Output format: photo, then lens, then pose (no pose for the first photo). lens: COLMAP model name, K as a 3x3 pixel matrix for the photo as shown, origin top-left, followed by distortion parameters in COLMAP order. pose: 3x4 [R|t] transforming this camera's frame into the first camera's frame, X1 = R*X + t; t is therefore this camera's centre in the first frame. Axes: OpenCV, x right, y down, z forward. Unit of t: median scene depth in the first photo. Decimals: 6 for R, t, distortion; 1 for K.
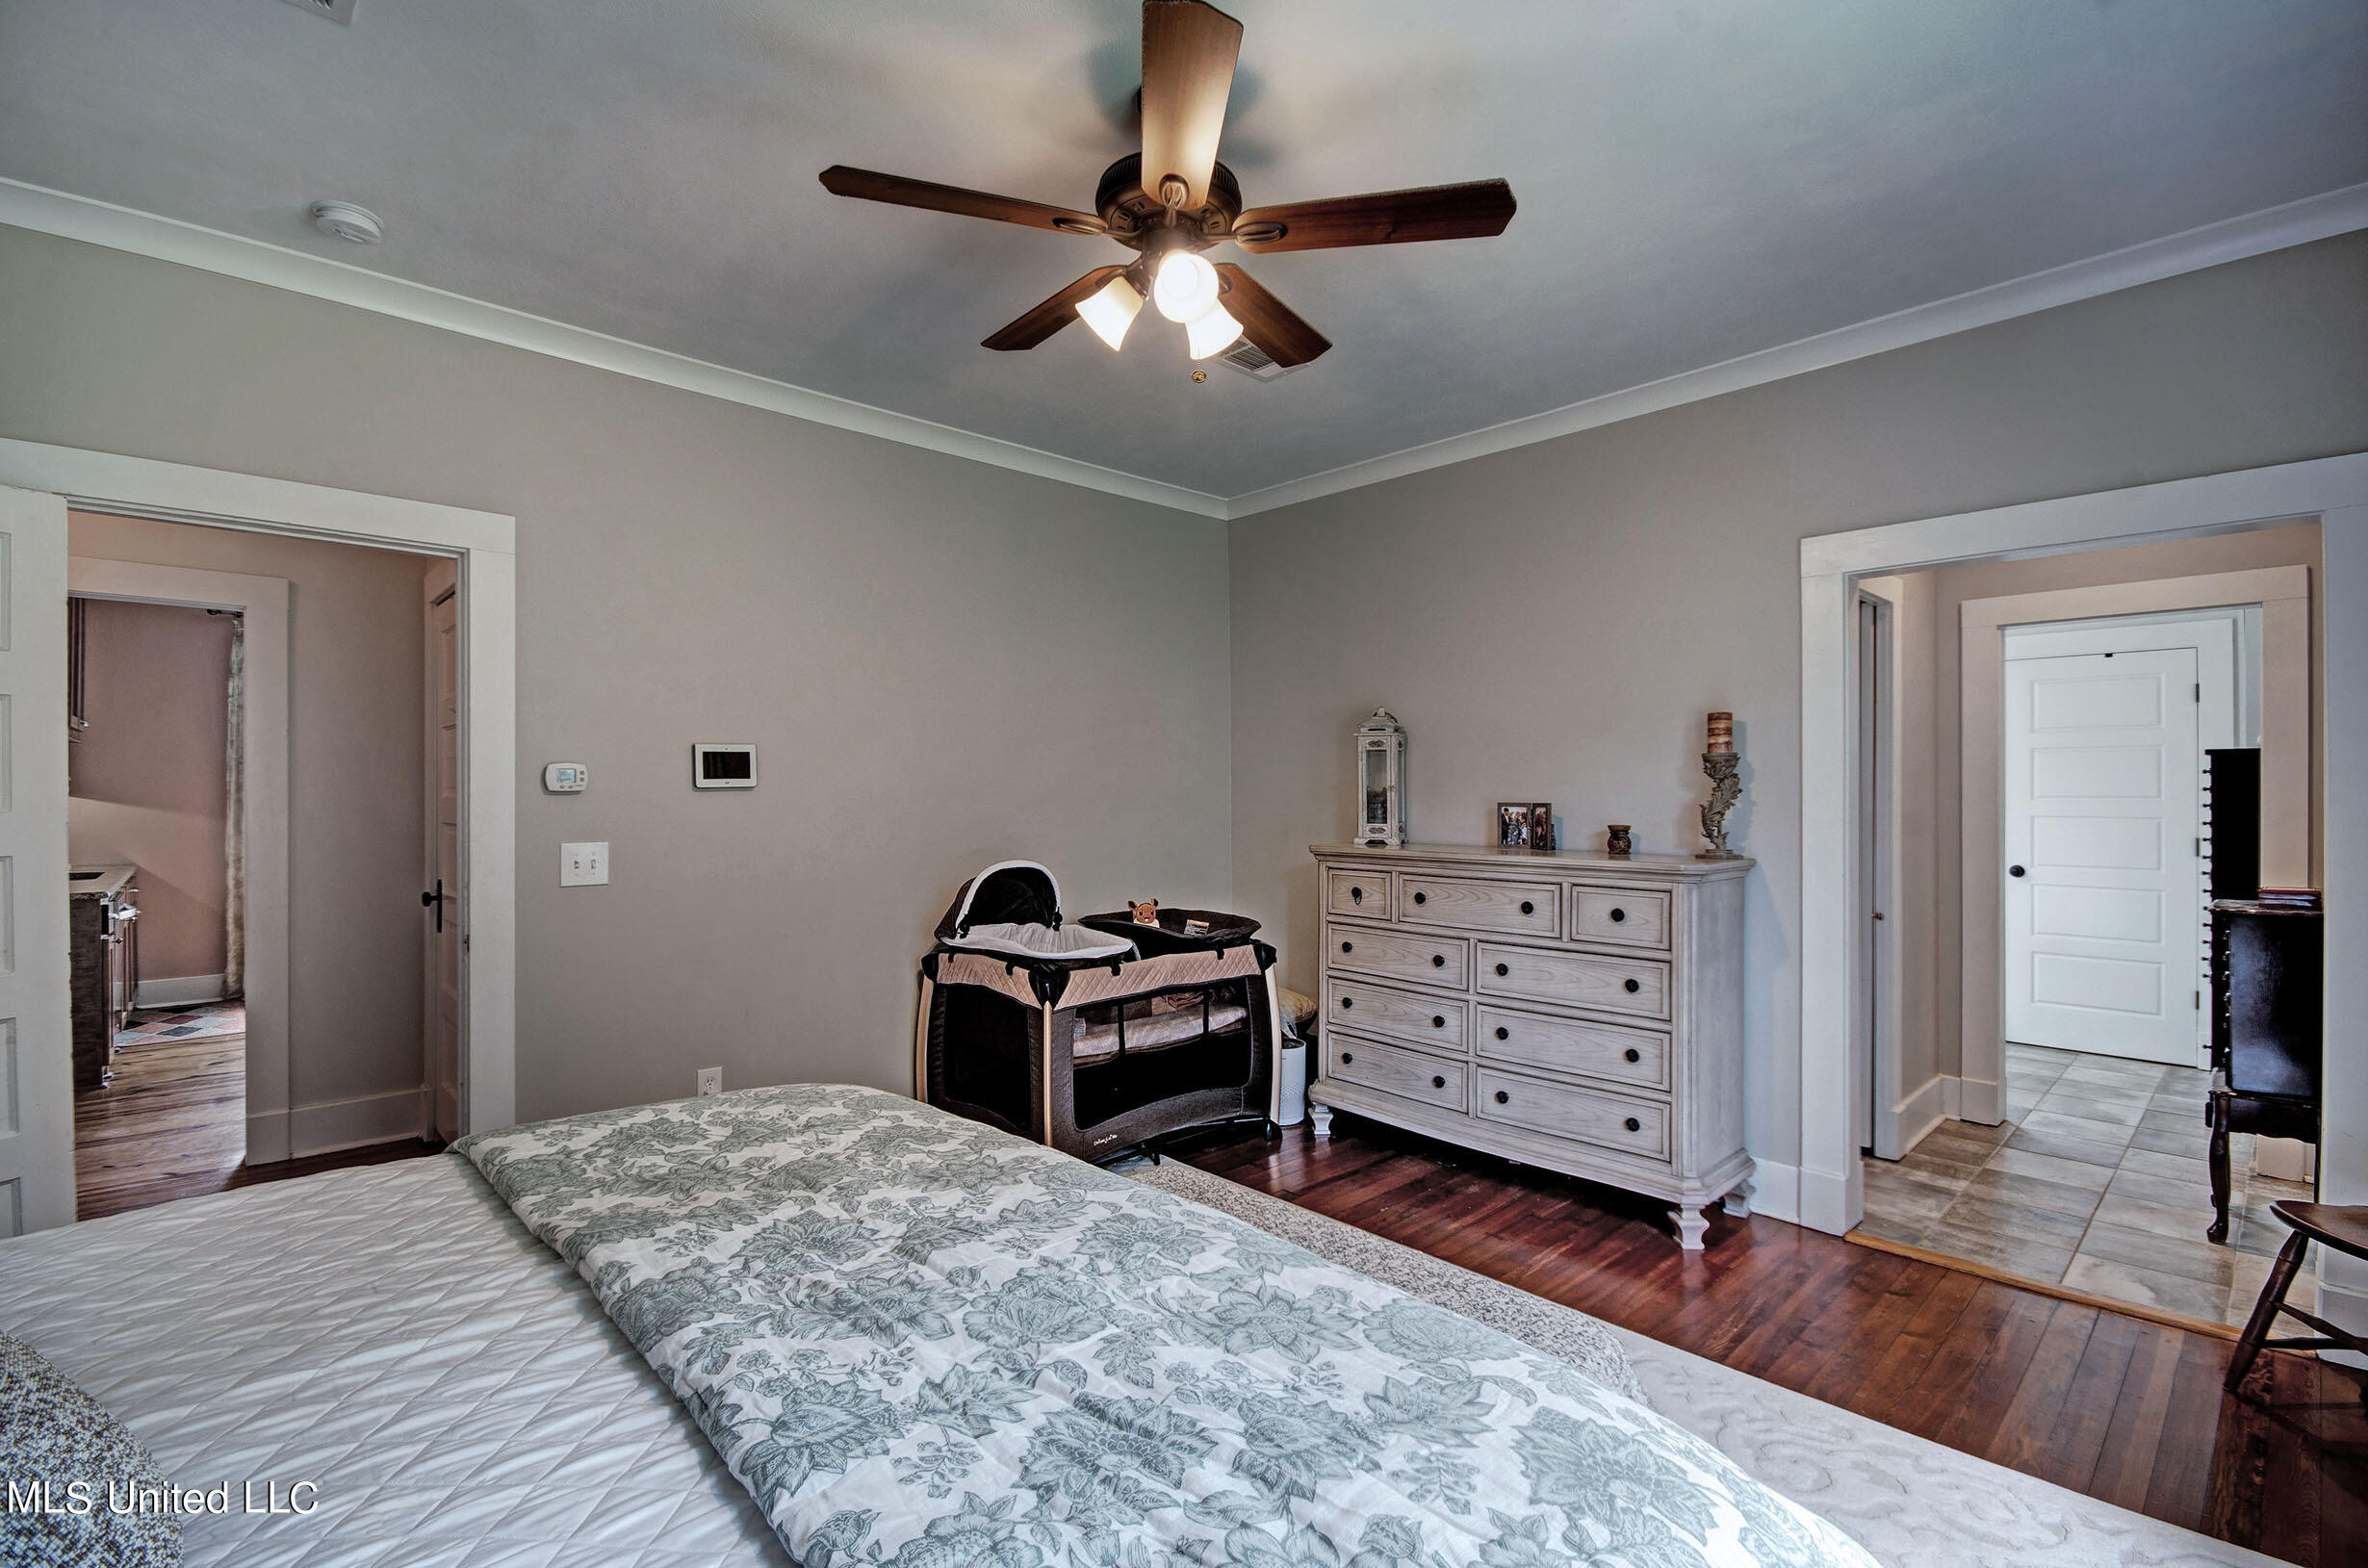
lens RADIAL K [[1054.3, 0, 1173.0], [0, 1054.3, 789.3], [0, 0, 1]] dist [-0.001801, -0.000138]
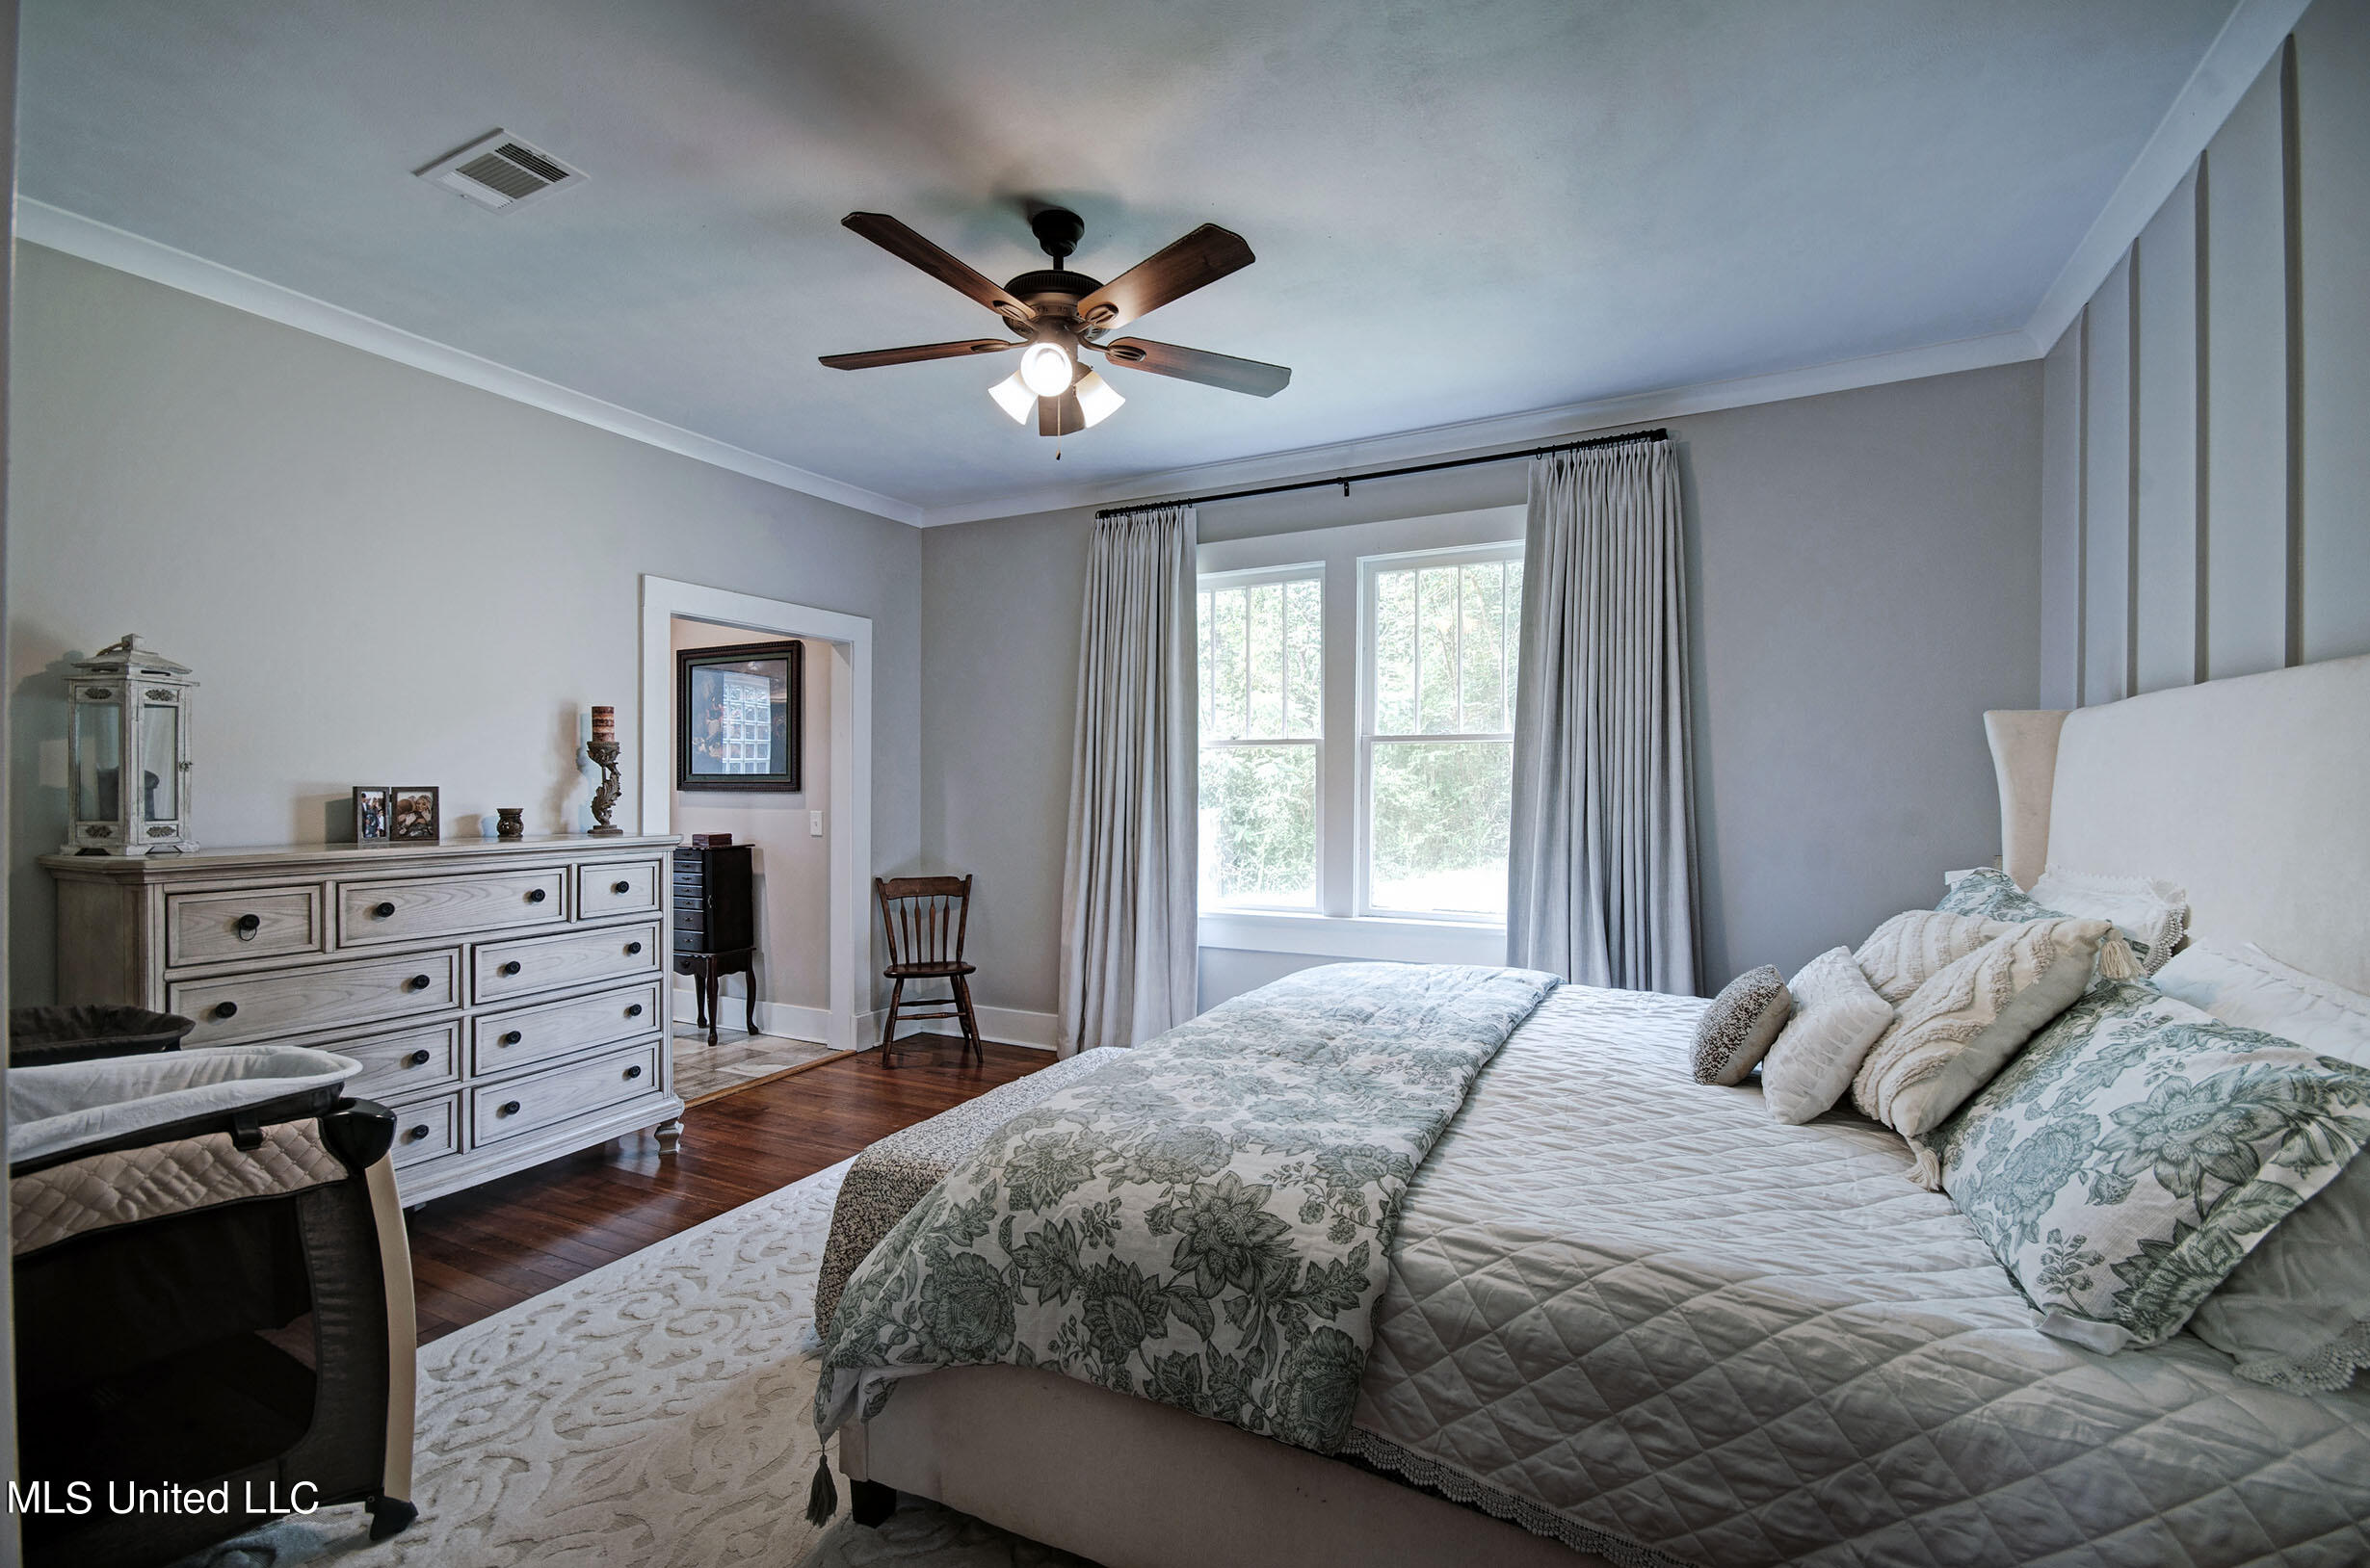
lens RADIAL K [[1055.1, 0, 1174.0], [0, 1055.1, 789.3], [0, 0, 1]] dist [-0.001801, -0.000138]
pose [[-0.329944, -0.007885, 0.943968, -0.744105], [-0.005446, 0.999964, 0.006449, 0.006552], [-0.943985, -0.003014, -0.329975, 0.760756]]
